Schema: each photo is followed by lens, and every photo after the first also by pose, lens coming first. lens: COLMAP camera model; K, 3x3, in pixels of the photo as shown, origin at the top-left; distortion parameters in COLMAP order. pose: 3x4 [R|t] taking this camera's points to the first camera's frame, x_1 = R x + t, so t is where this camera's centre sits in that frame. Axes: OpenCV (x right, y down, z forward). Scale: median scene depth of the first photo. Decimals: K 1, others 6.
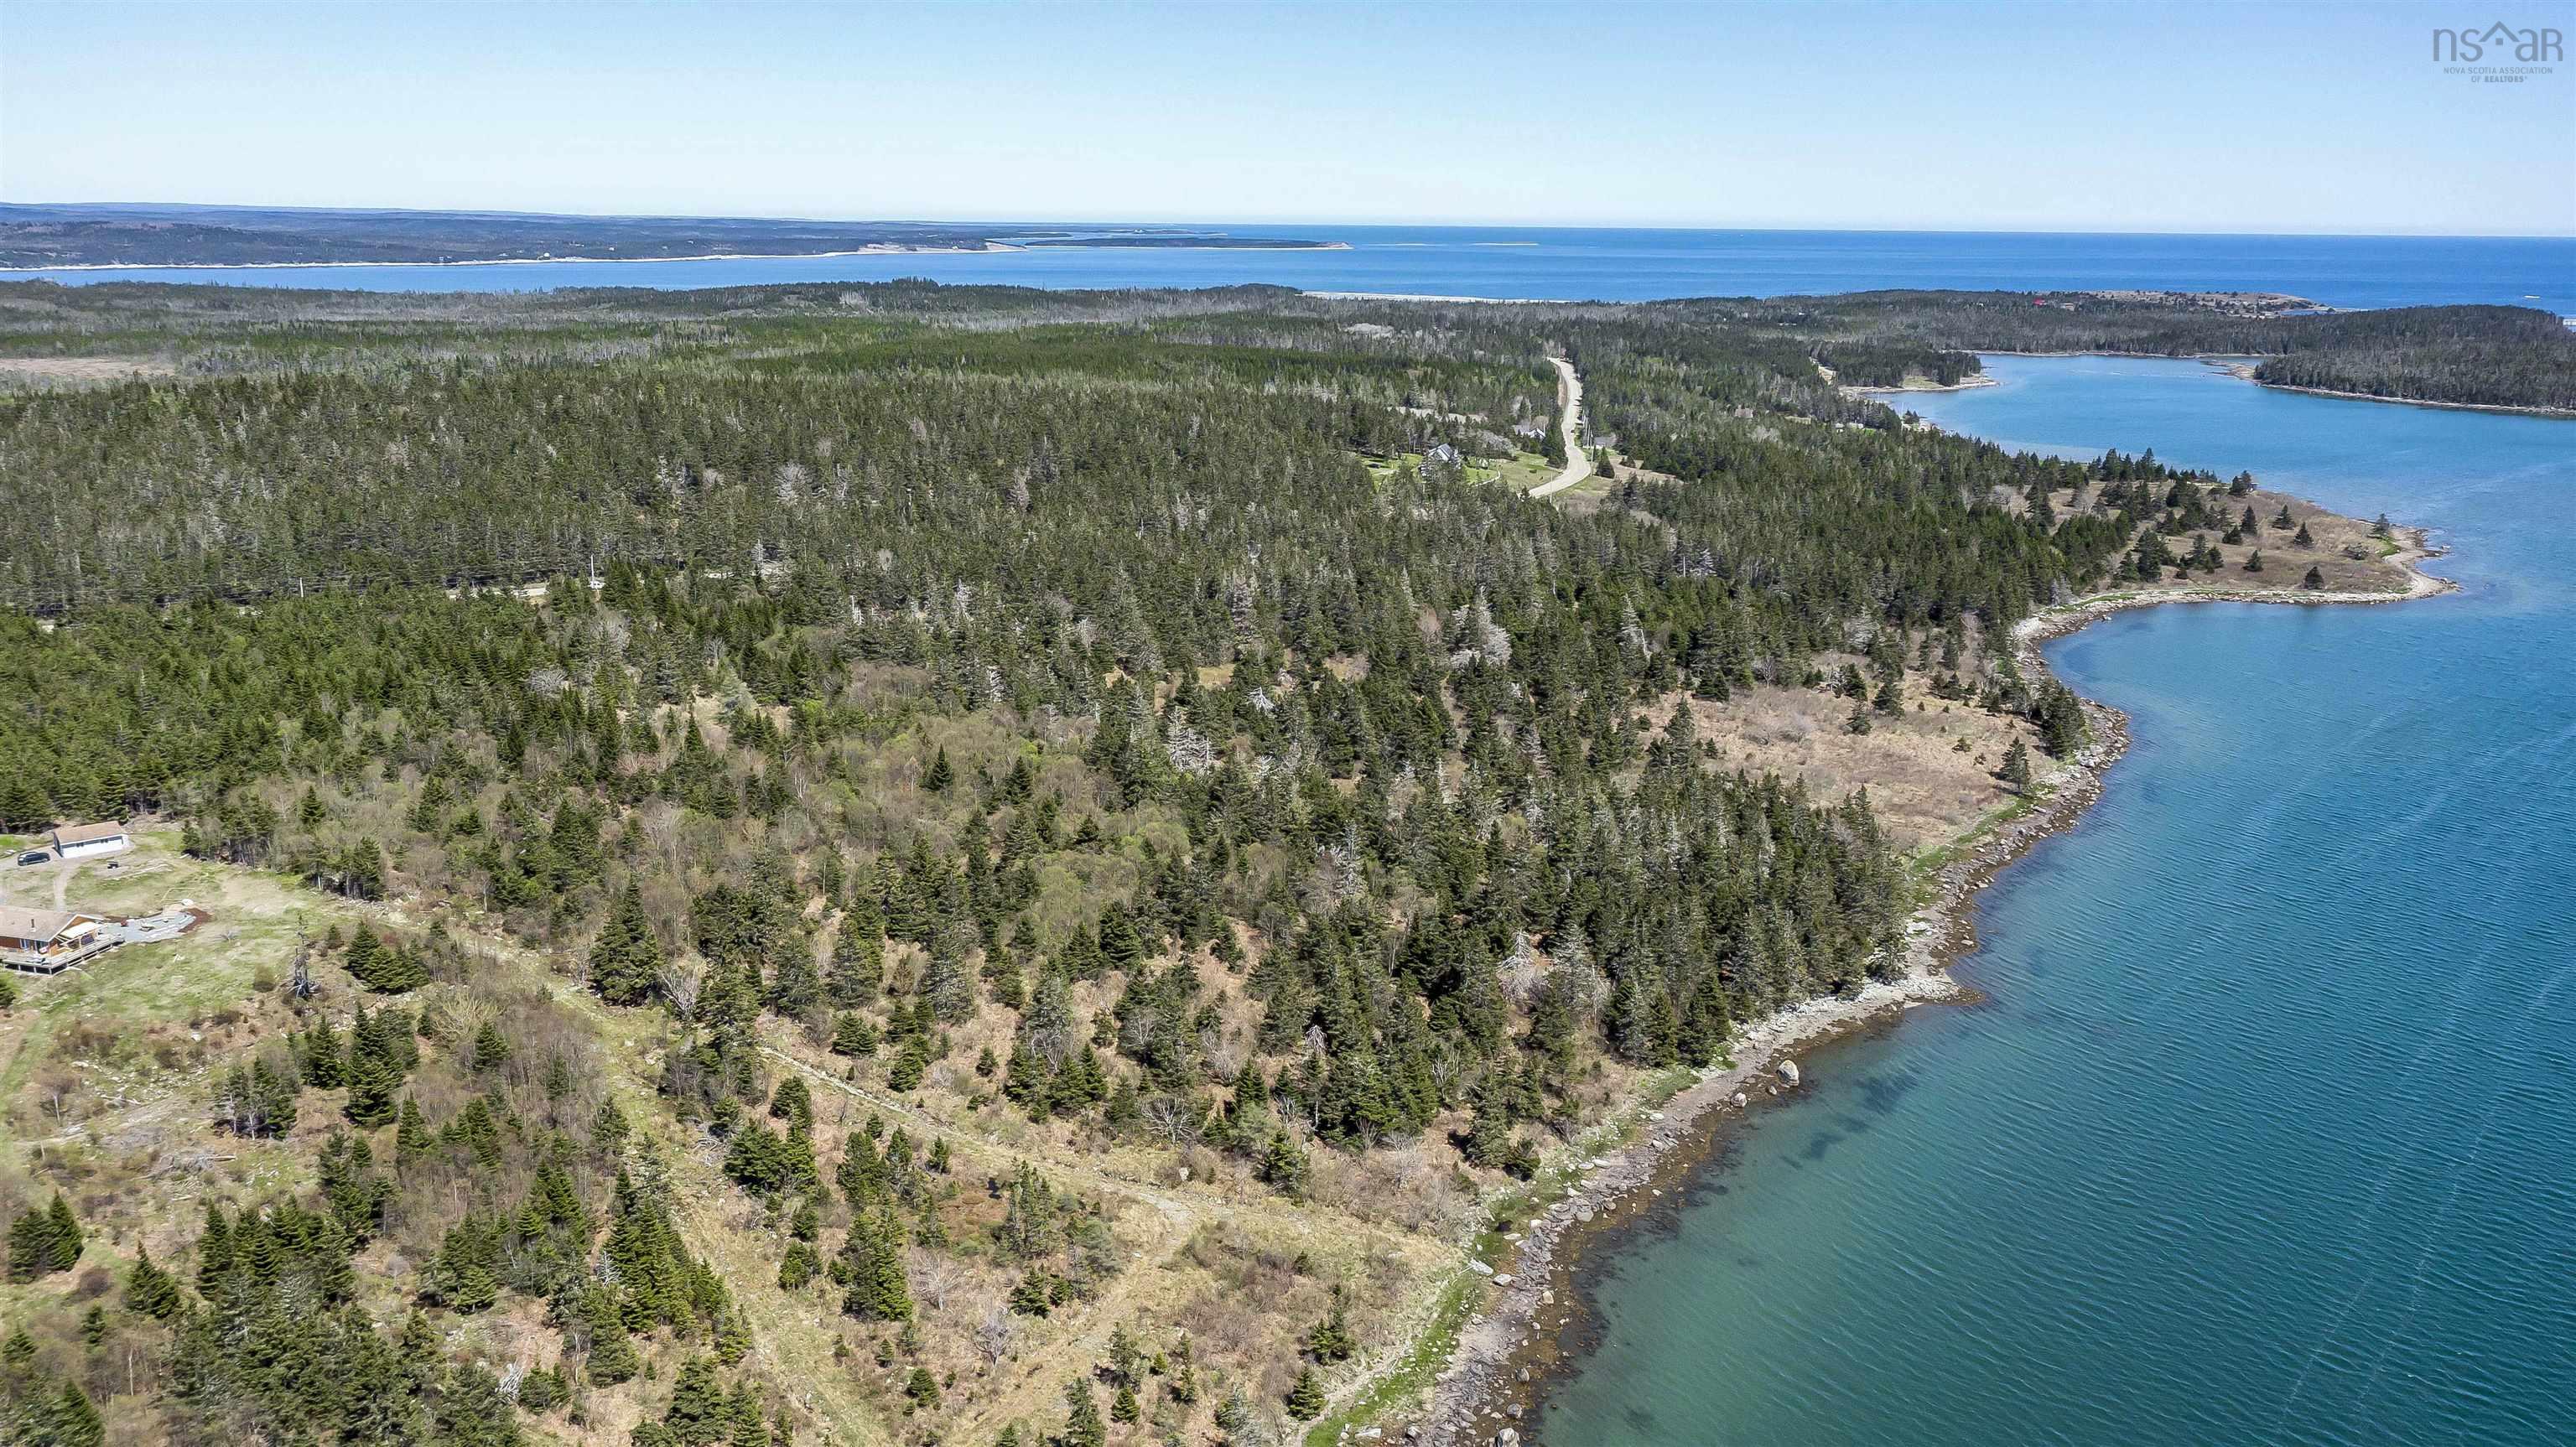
lens RADIAL K [[2100.8, 0, 1285.1], [0, 2100.8, 714.3], [0, 0, 1]] dist [-0.000680, 0.011609]
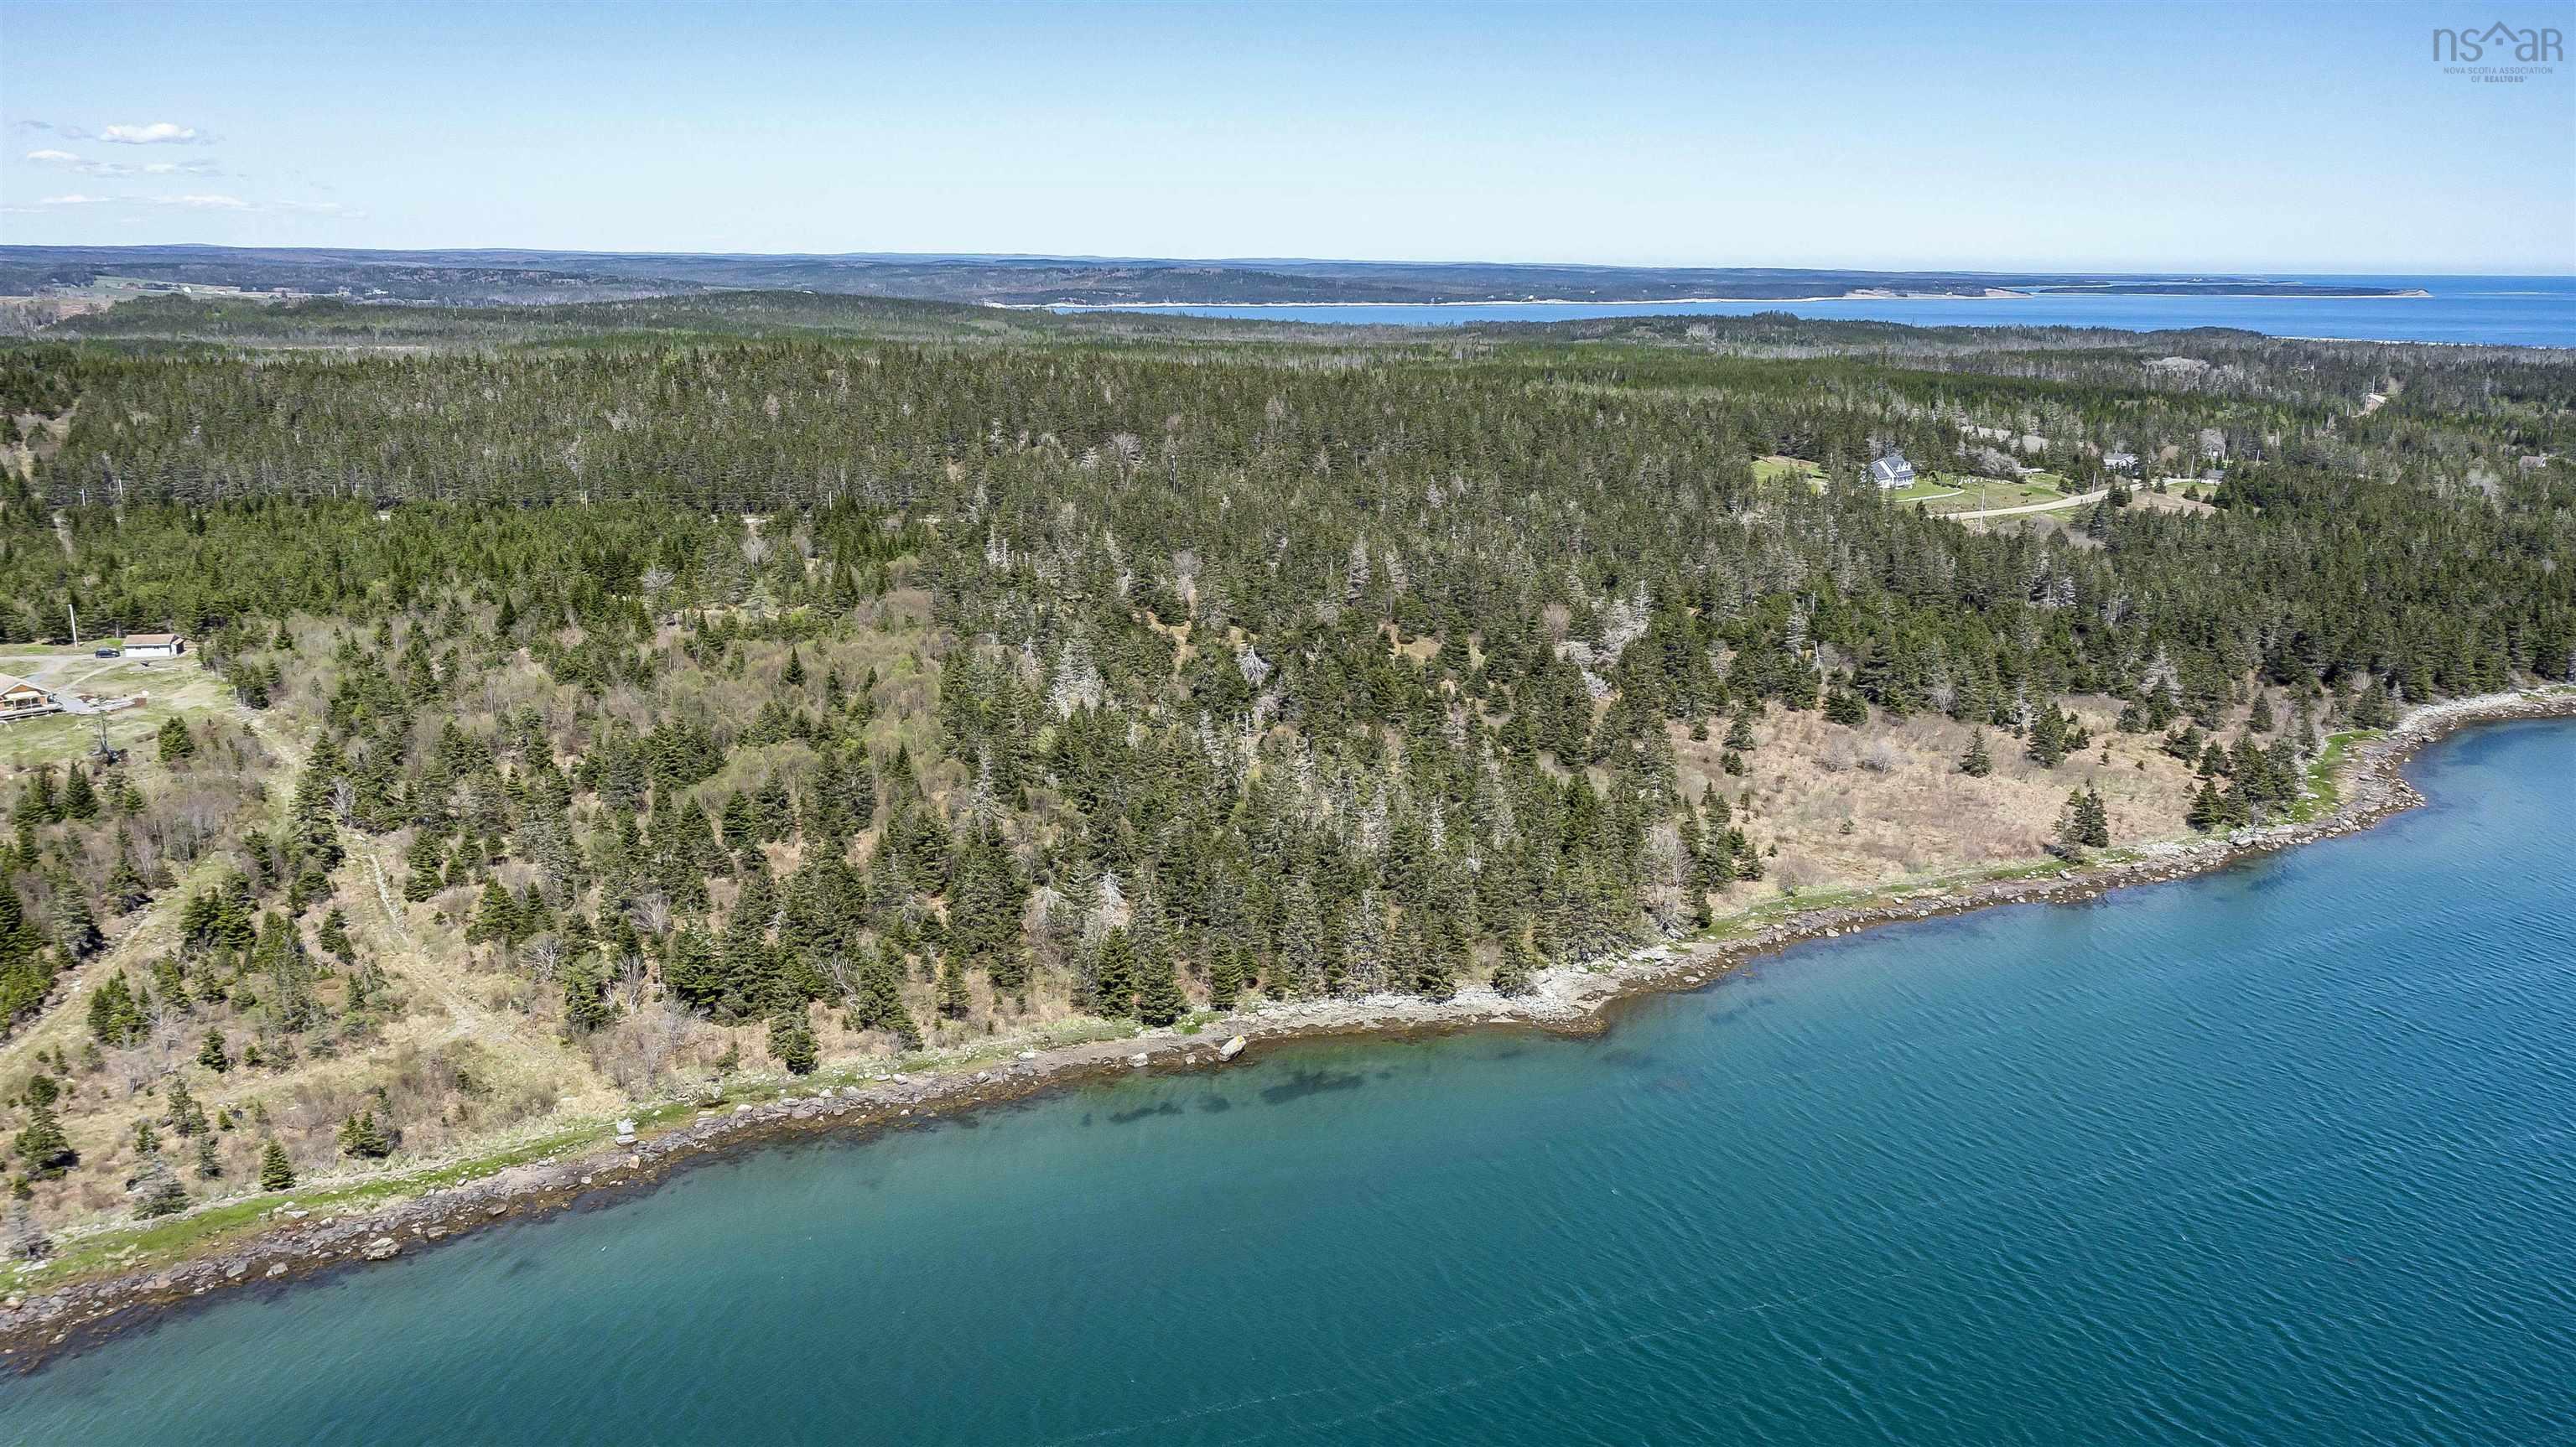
lens RADIAL K [[2049.2, 0, 1288.0], [0, 2049.2, 718.7], [0, 0, 1]] dist [0.001153, 0.007045]
pose [[0.875275, 0.100378, -0.473094, 0.471597], [-0.109067, 0.993993, 0.009112, 0.011270], [0.471167, 0.043624, 0.880965, 0.150865]]
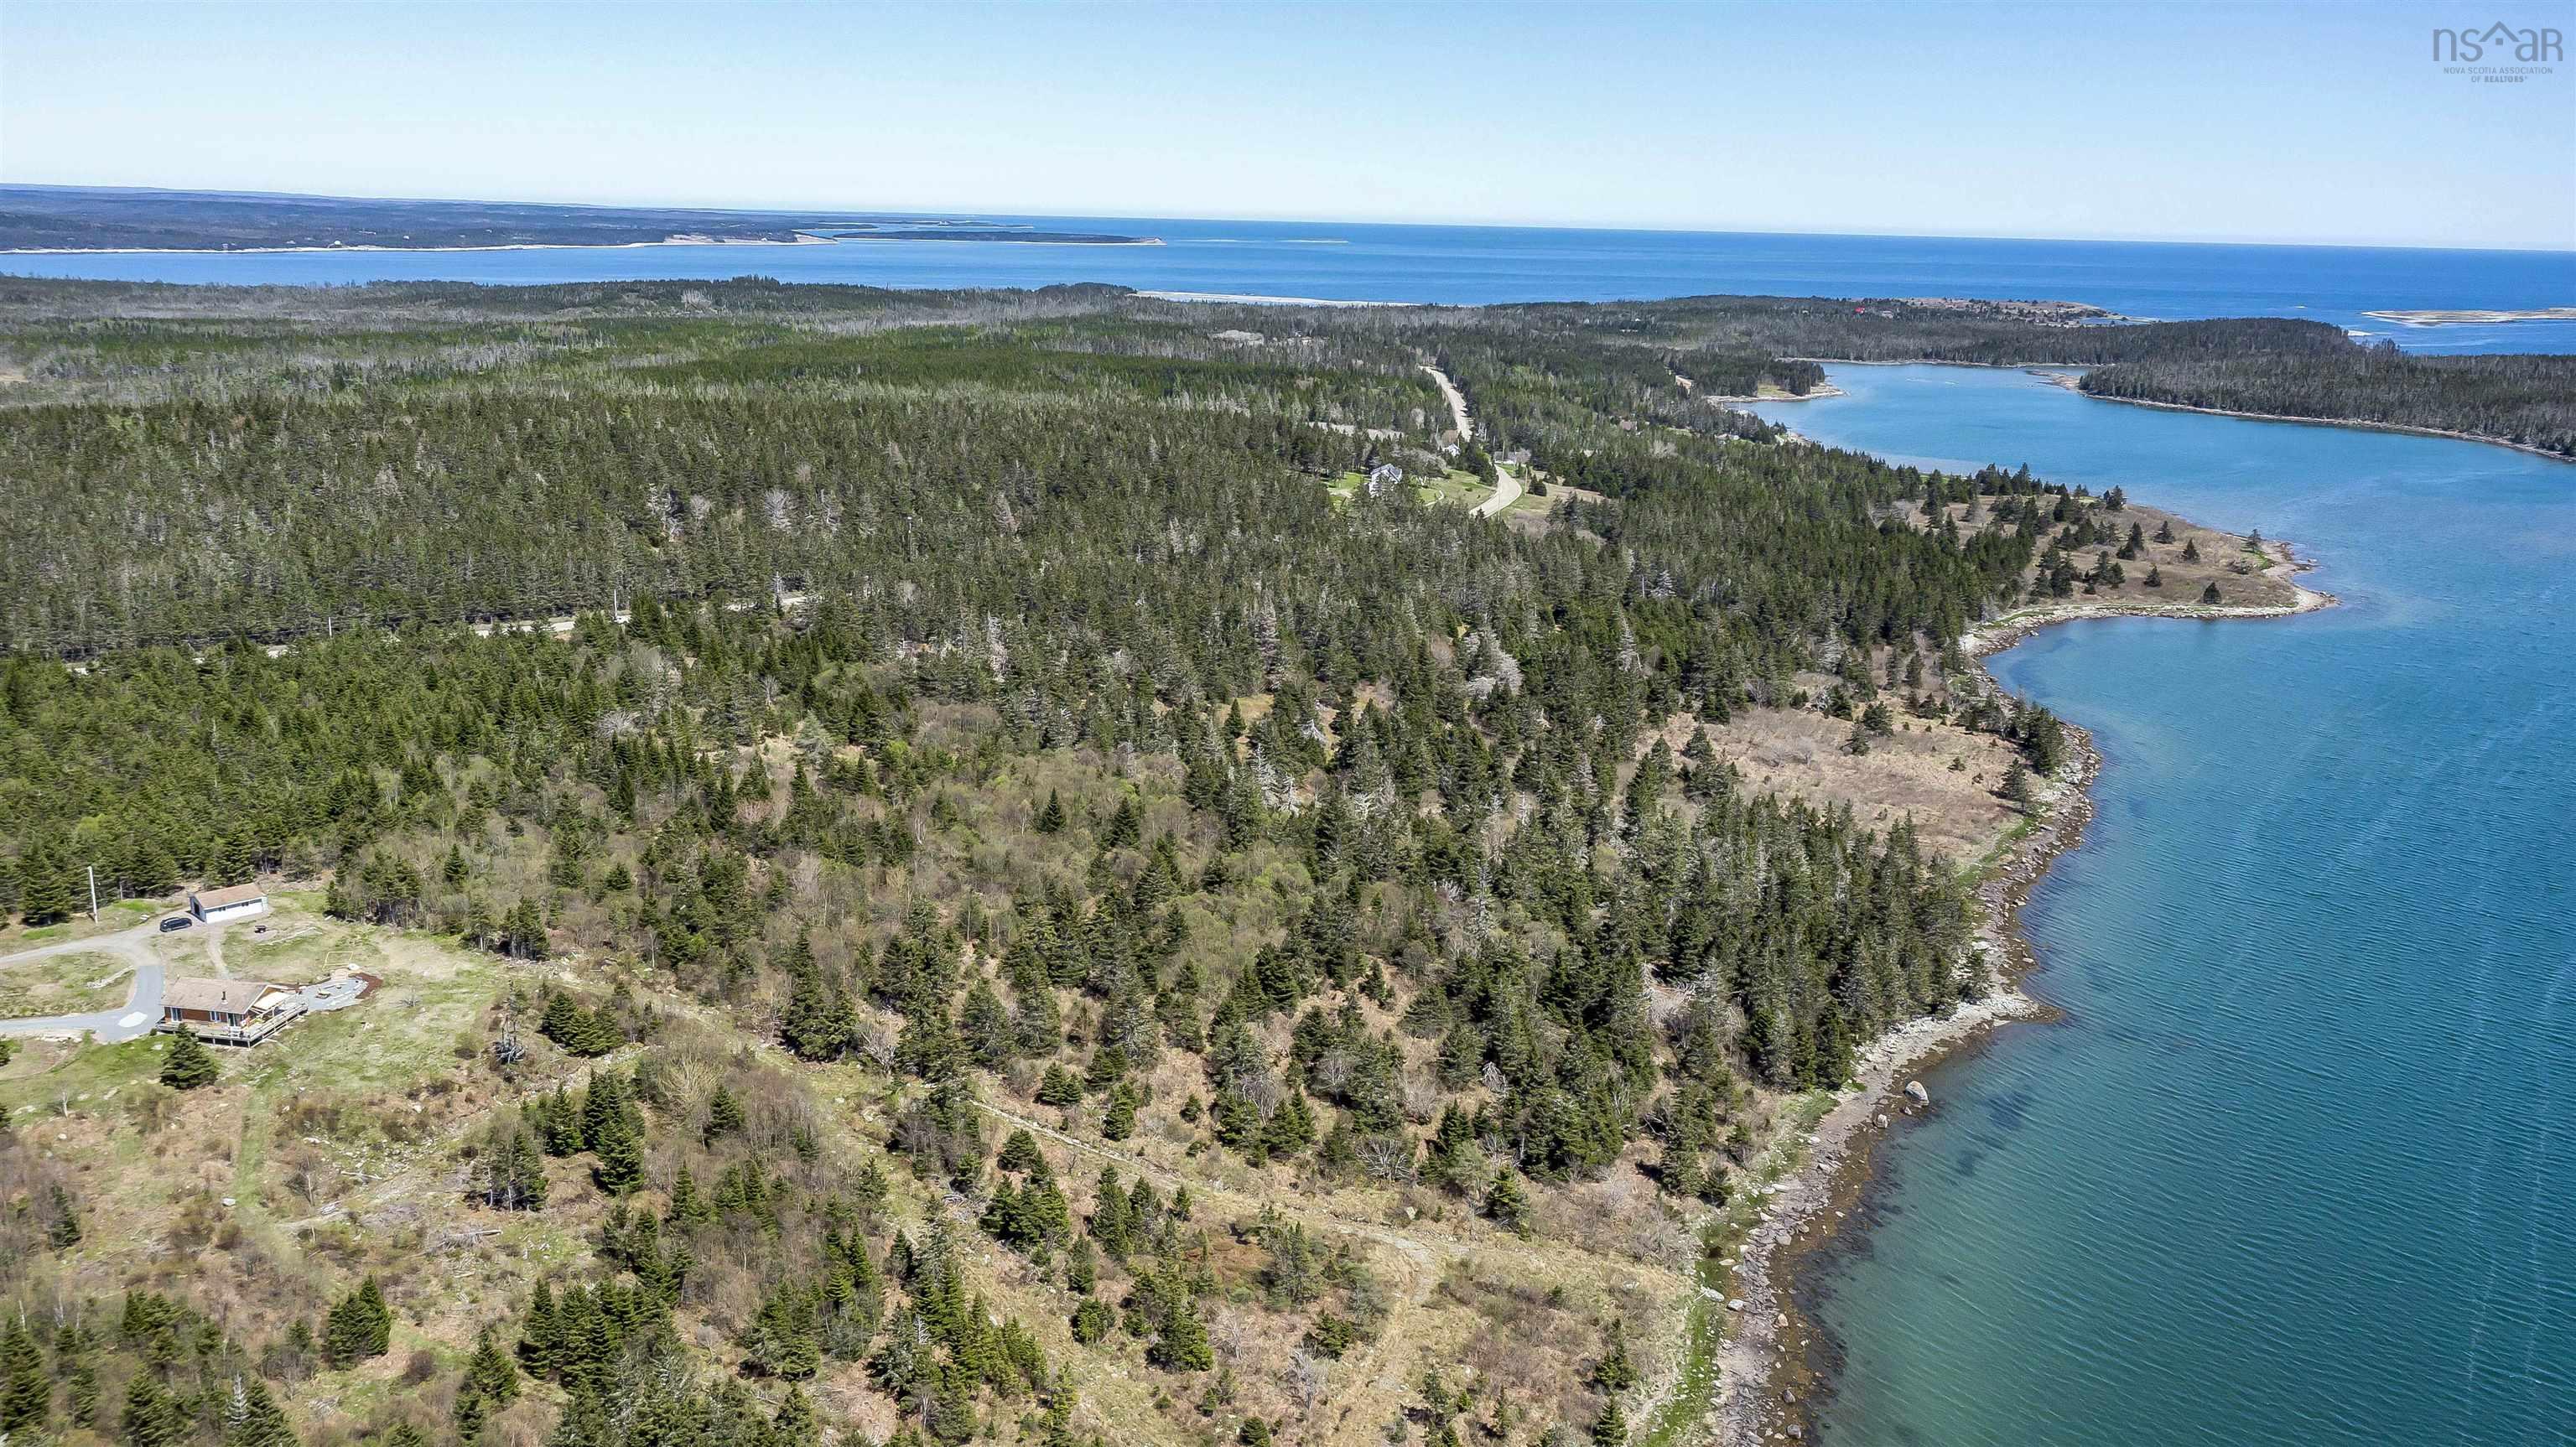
lens RADIAL K [[2099.3, 0, 1291.0], [0, 2099.3, 738.3], [0, 0, 1]] dist [0.002214, 0.004343]
pose [[0.995015, -0.011332, 0.099075, -0.124557], [0.009890, 0.999838, 0.015031, -0.019331], [-0.099229, -0.013977, 0.994966, -0.014531]]
